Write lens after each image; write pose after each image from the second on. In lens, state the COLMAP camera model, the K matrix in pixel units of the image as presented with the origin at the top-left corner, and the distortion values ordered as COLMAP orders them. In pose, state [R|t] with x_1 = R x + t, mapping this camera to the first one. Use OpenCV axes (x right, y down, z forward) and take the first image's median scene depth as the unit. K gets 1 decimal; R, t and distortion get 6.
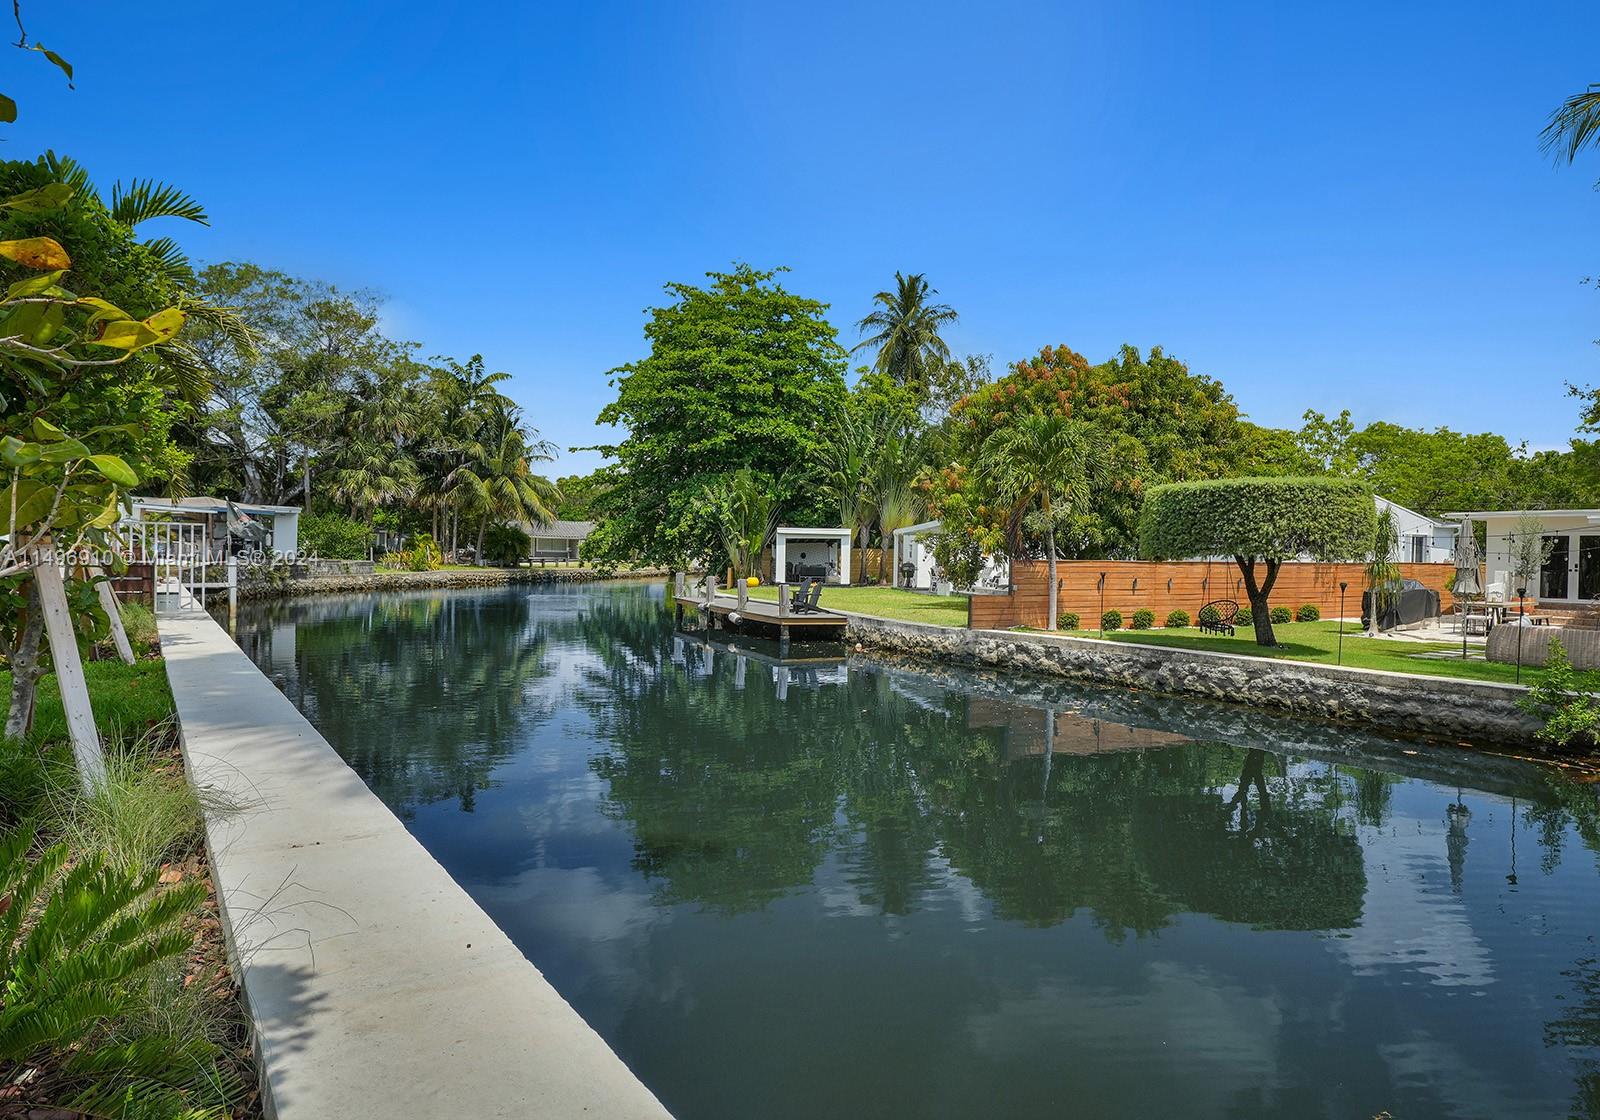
lens RADIAL K [[936.9, 0, 851.0], [0, 936.9, 554.0], [0, 0, 1]] dist [-0.006215, 0.006644]
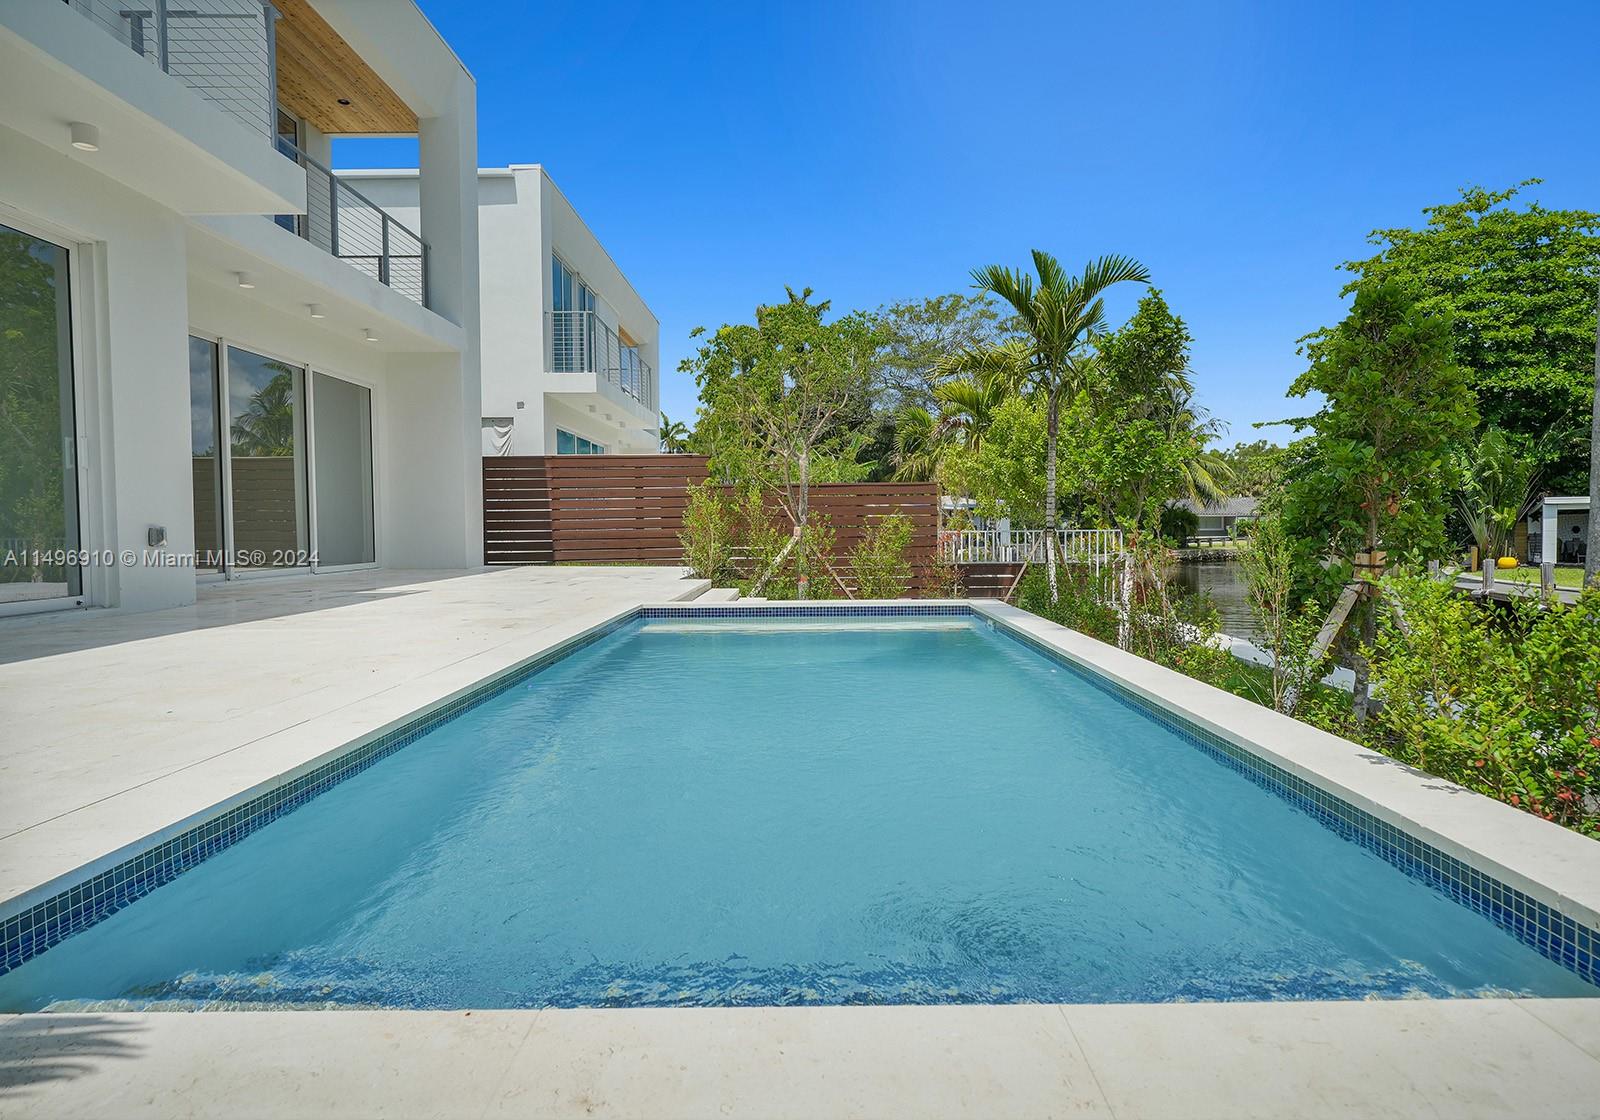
lens RADIAL K [[936.9, 0, 807.9], [0, 936.9, 559.5], [0, 0, 1]] dist [-0.006215, 0.006644]
pose [[0.786636, -0.007699, -0.617370, -0.078891], [0.027333, 0.999376, 0.022363, -0.009372], [0.616812, -0.034466, 0.786355, -0.062035]]
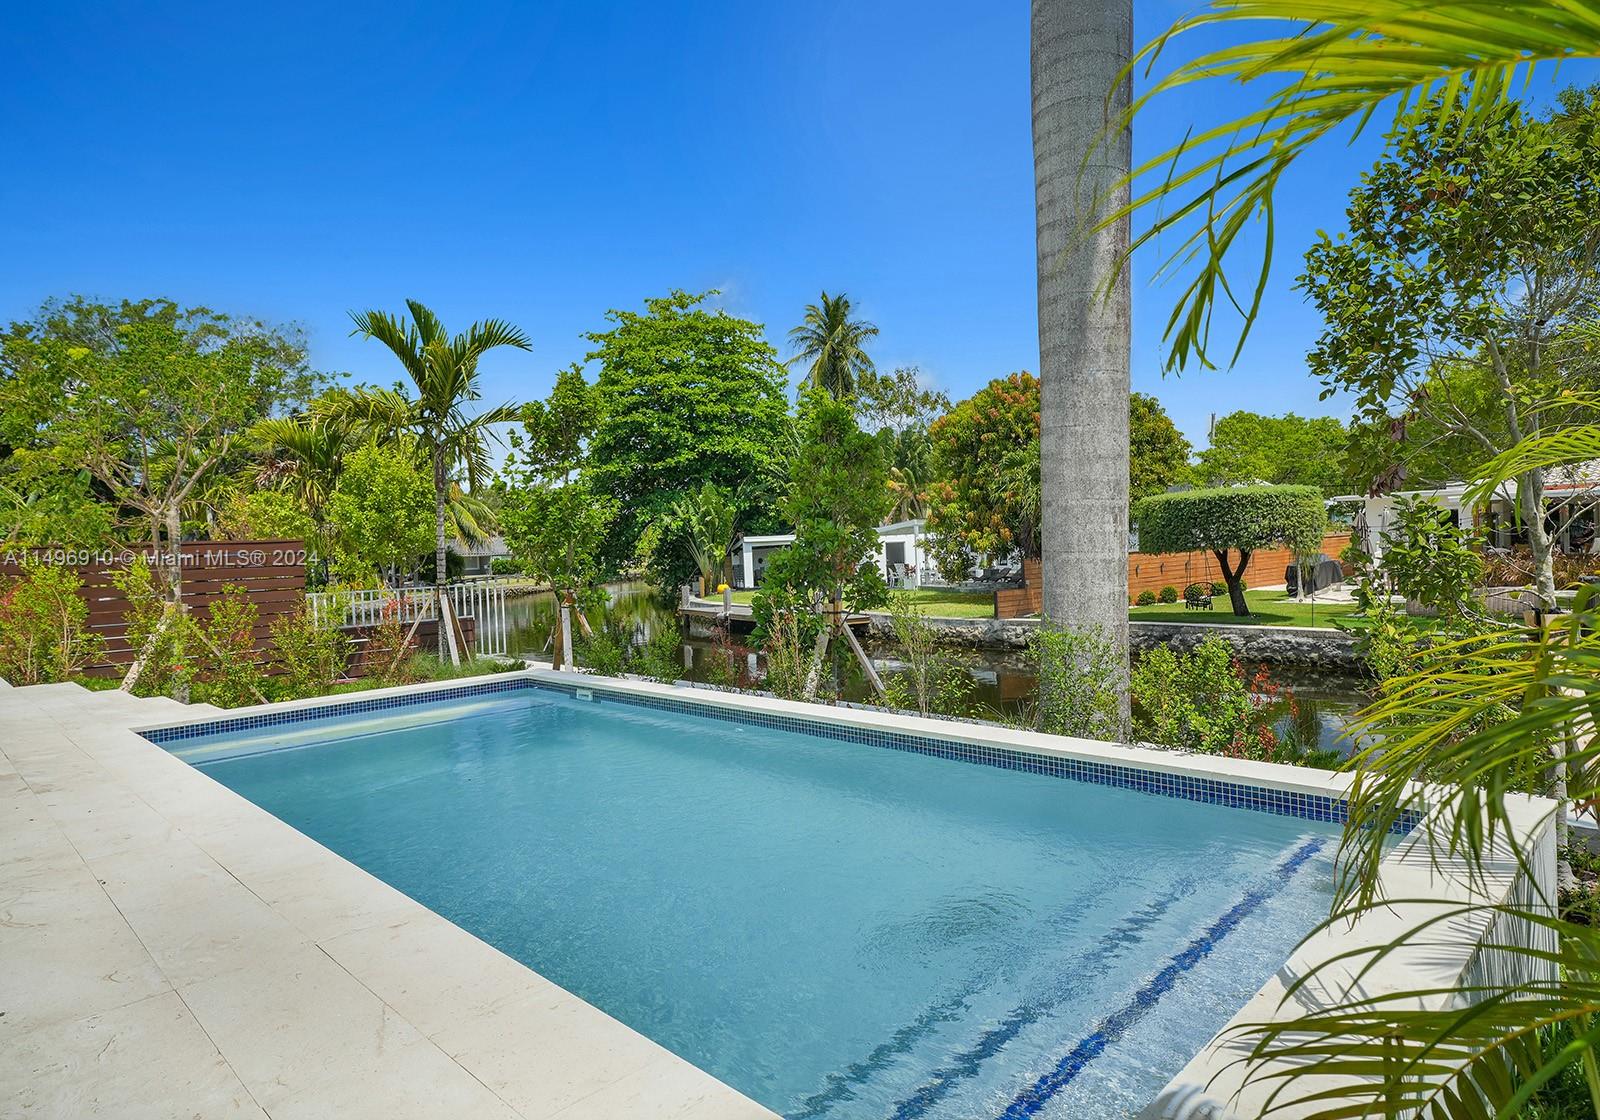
lens RADIAL K [[936.9, 0, 822.0], [0, 936.9, 561.7], [0, 0, 1]] dist [-0.006215, 0.006644]
pose [[0.988912, -0.064630, 0.133699, -0.133158], [0.062080, 0.997802, 0.023157, -0.018867], [-0.134902, -0.014601, 0.990751, -0.087899]]
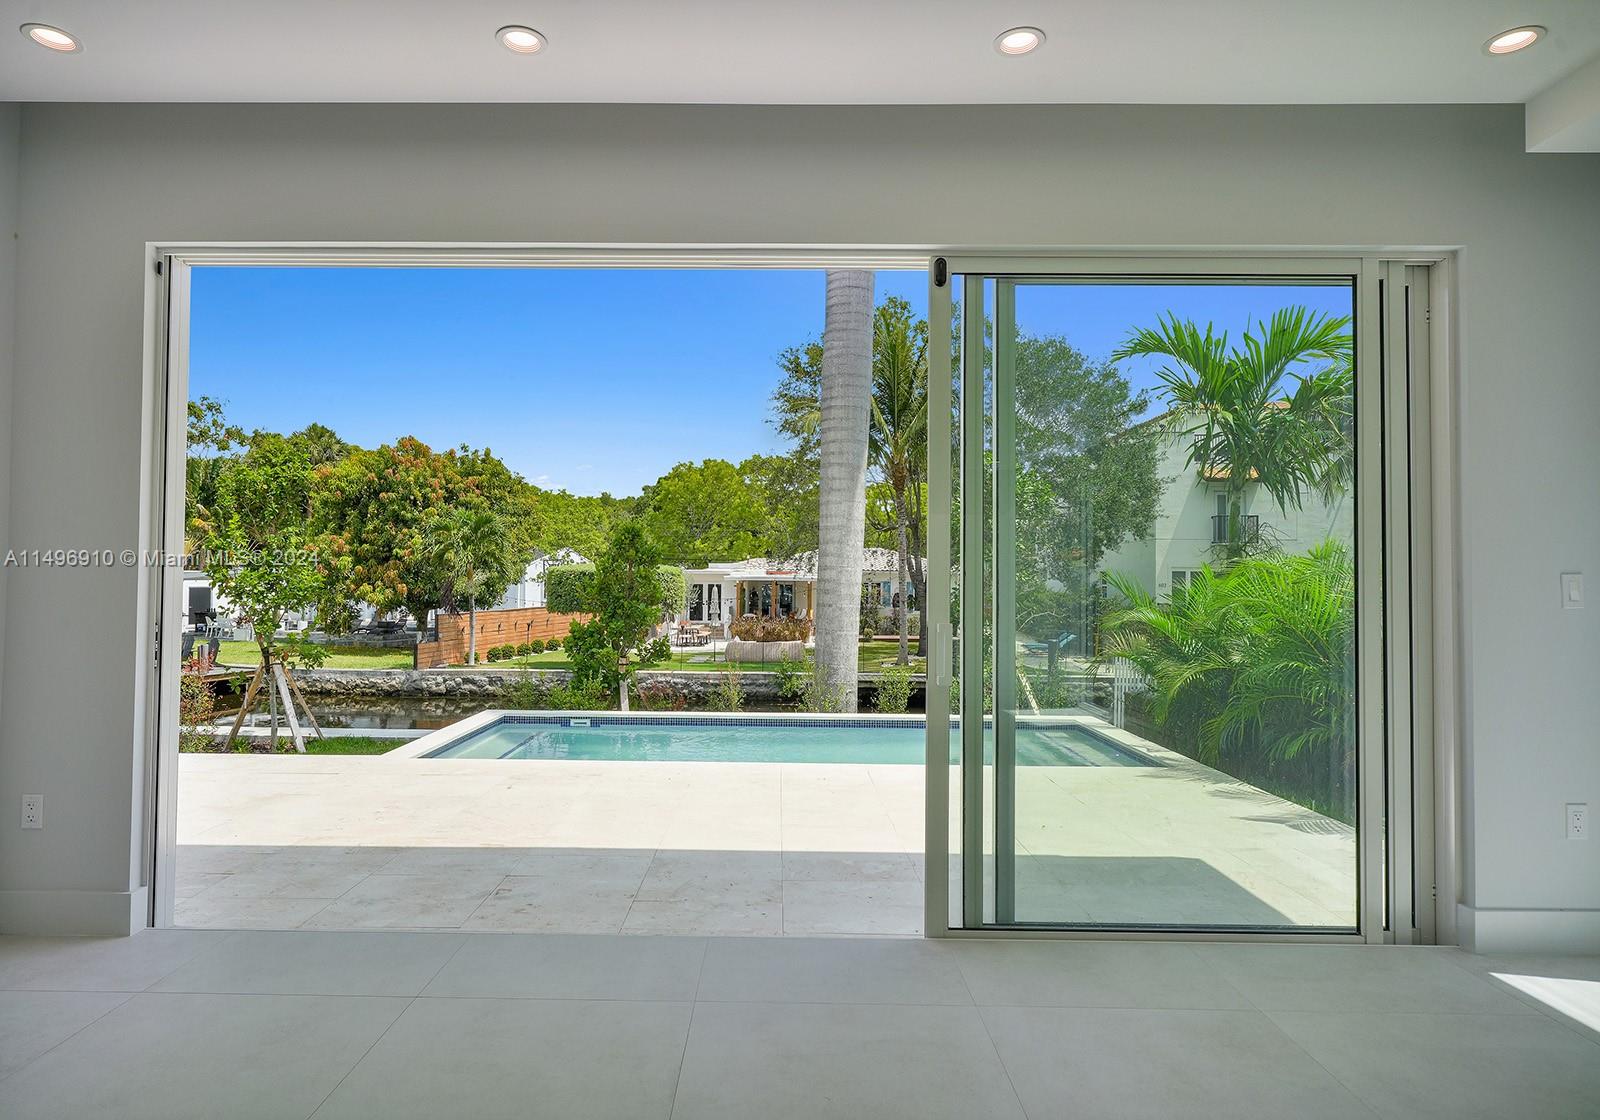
lens RADIAL K [[936.9, 0, 792.7], [0, 936.9, 562.2], [0, 0, 1]] dist [-0.006215, 0.006644]
pose [[0.606191, -0.000591, 0.795319, -0.311078], [0.002568, 0.999996, -0.001215, -0.035151], [-0.795315, 0.002779, 0.606190, -0.109766]]
